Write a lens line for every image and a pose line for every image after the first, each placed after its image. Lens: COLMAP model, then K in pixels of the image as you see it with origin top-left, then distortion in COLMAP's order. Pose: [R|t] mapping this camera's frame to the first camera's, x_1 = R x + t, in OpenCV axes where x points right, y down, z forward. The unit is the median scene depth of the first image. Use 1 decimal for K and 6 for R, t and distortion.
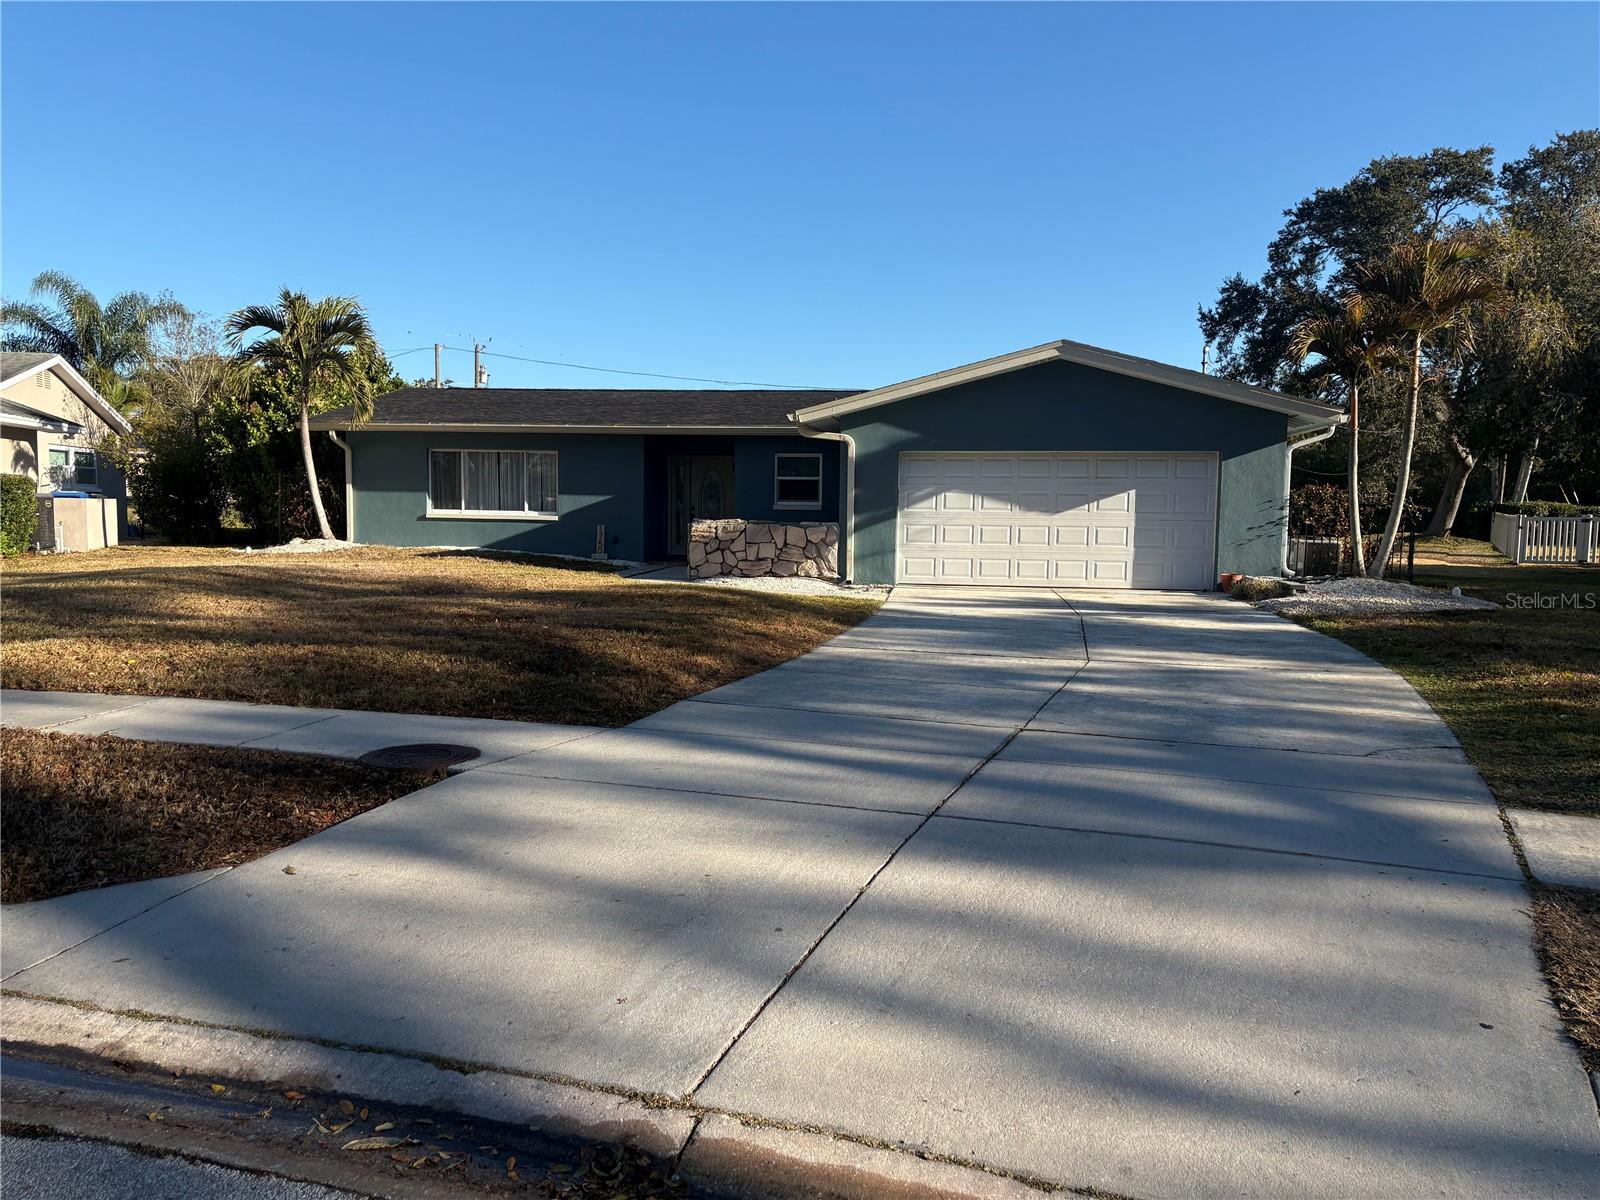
lens RADIAL K [[1200.0, 0, 794.3], [0, 1200.0, 598.9], [0, 0, 1]] dist [0.047254, -0.047655]
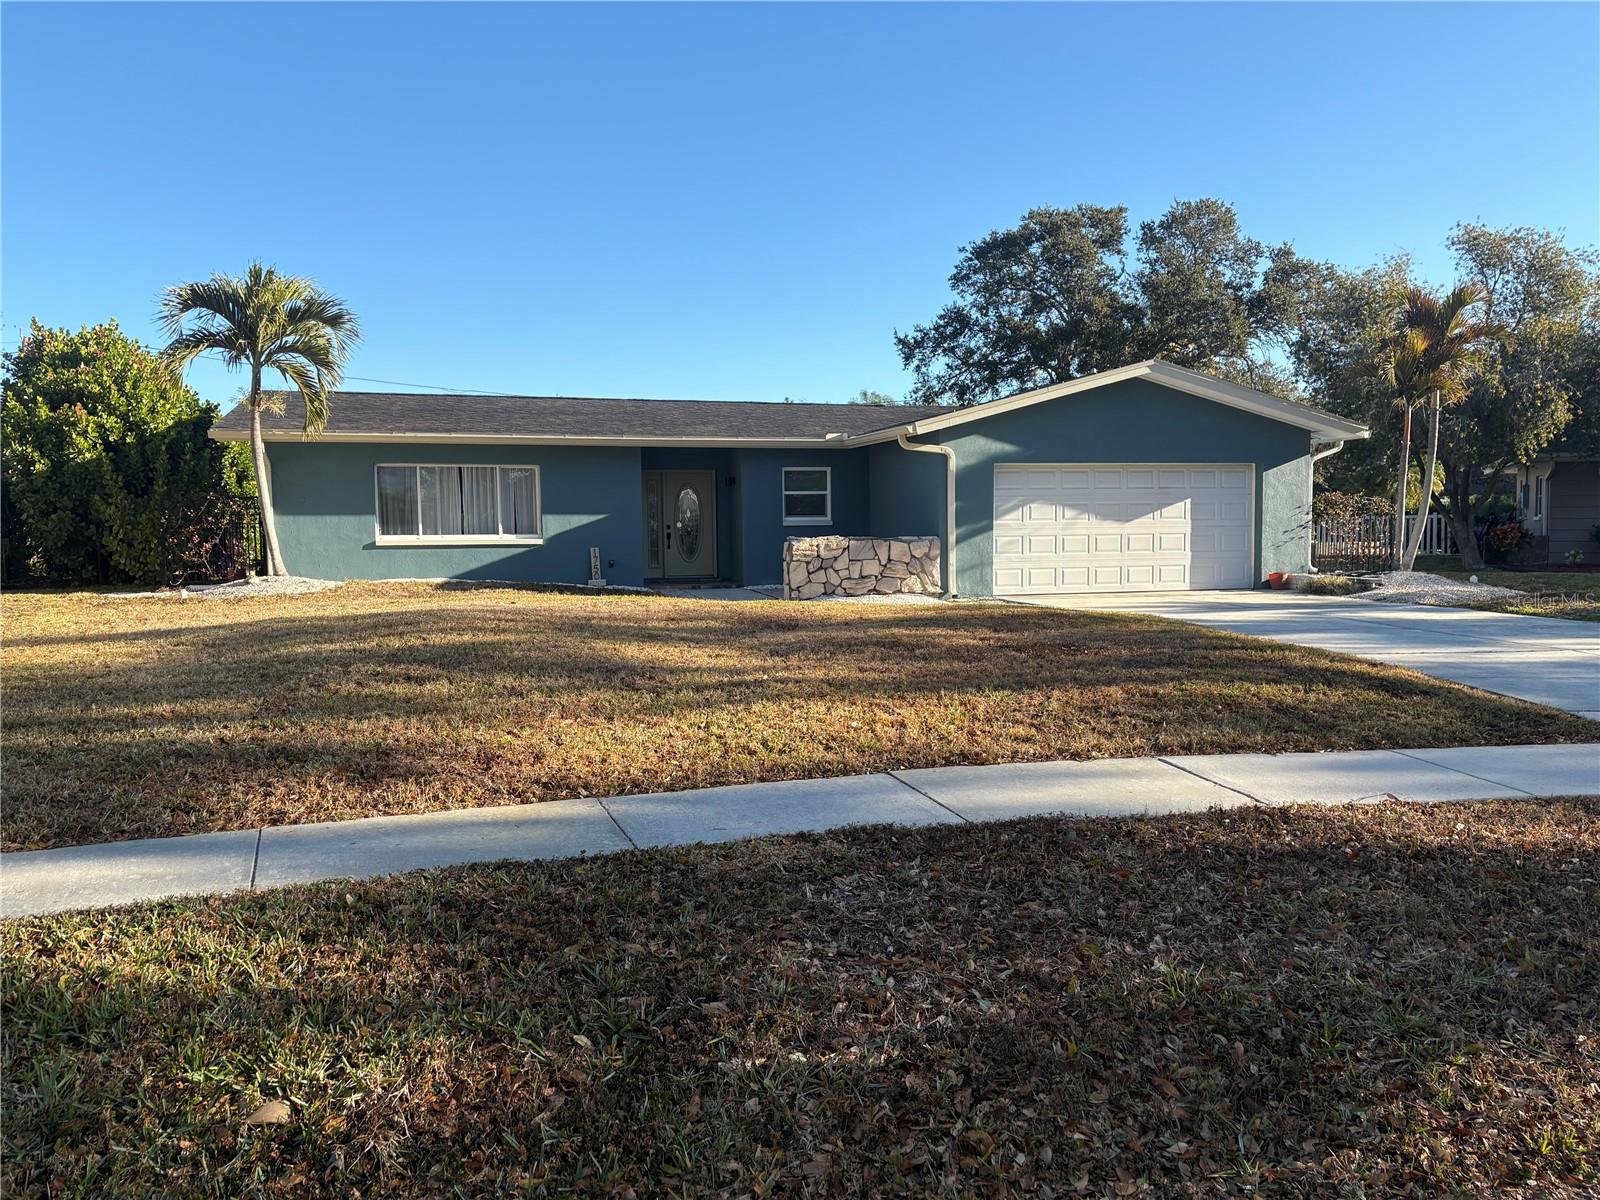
lens RADIAL K [[1200.0, 0, 794.3], [0, 1200.0, 598.9], [0, 0, 1]] dist [0.047254, -0.047655]
pose [[0.911853, -0.048329, 0.407663, -0.468492], [0.053255, 0.998581, -0.000737, -0.017685], [-0.407048, 0.022382, 0.913132, 0.146607]]
